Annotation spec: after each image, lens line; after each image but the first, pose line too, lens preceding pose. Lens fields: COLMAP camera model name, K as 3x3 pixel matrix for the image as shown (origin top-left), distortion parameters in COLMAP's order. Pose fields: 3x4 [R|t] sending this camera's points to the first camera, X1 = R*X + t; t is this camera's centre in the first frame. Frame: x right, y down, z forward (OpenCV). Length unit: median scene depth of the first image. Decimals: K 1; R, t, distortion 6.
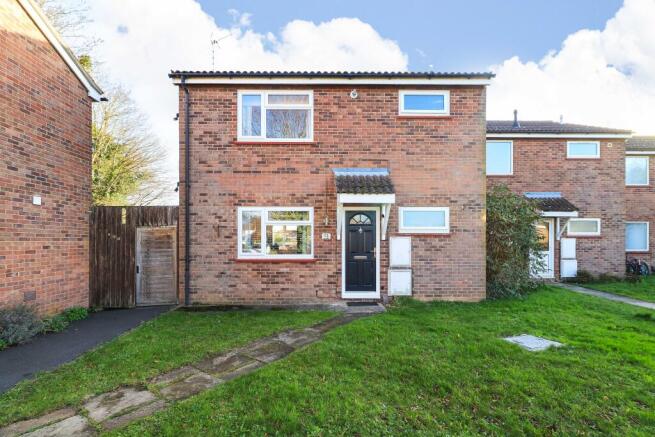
lens RADIAL K [[318.7, 0, 326.8], [0, 318.7, 239.1], [0, 0, 1]] dist [0.001720, -0.000078]
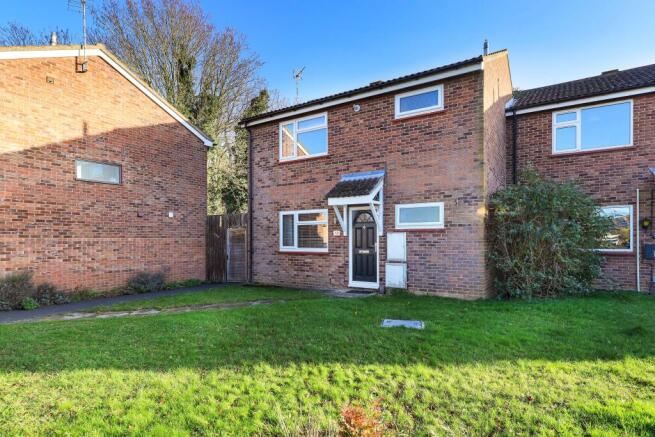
lens RADIAL K [[366.9, 0, 328.3], [0, 366.9, 239.0], [0, 0, 1]] dist [-0.002233, 0.000480]
pose [[0.829015, -0.004172, -0.559211, 0.733204], [0.006950, 0.999972, 0.002844, 0.008841], [0.559183, -0.006244, 0.829021, -0.147296]]
